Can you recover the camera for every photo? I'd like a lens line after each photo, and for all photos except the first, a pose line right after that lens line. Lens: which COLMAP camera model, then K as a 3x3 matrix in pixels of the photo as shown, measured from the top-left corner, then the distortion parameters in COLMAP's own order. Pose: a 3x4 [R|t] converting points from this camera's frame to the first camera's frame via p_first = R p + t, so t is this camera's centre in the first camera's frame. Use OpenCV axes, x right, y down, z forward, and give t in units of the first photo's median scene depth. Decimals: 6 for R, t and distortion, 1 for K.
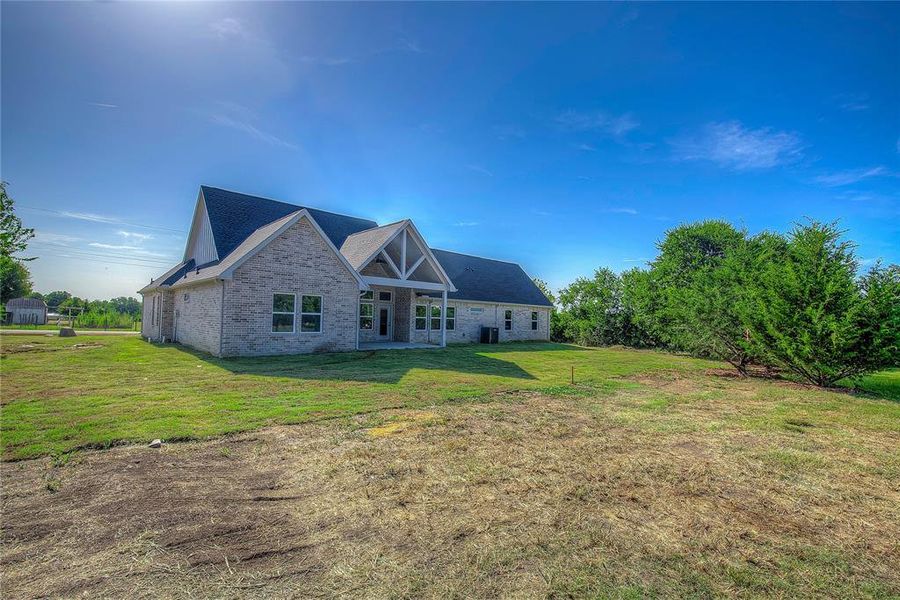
lens RADIAL K [[406.6, 0, 450.0], [0, 406.6, 300.0], [0, 0, 1]] dist [-0.002127, -0.000079]
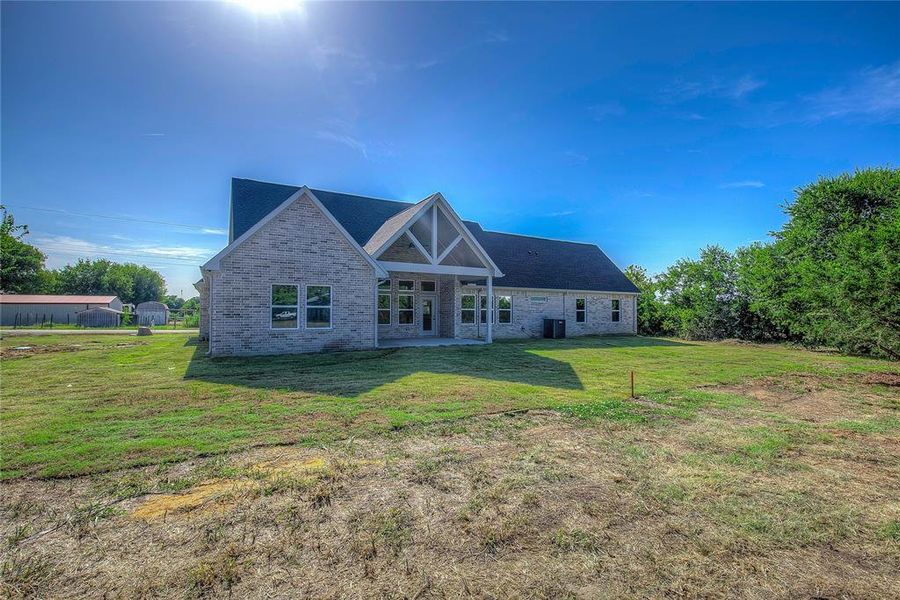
lens RADIAL K [[404.8, 0, 455.1], [0, 404.8, 303.7], [0, 0, 1]] dist [-0.000086, -0.000277]
pose [[0.974476, -0.028026, -0.222736, 0.081758], [0.032744, 0.999310, 0.017515, 0.013068], [0.222091, -0.024361, 0.974722, 0.133514]]
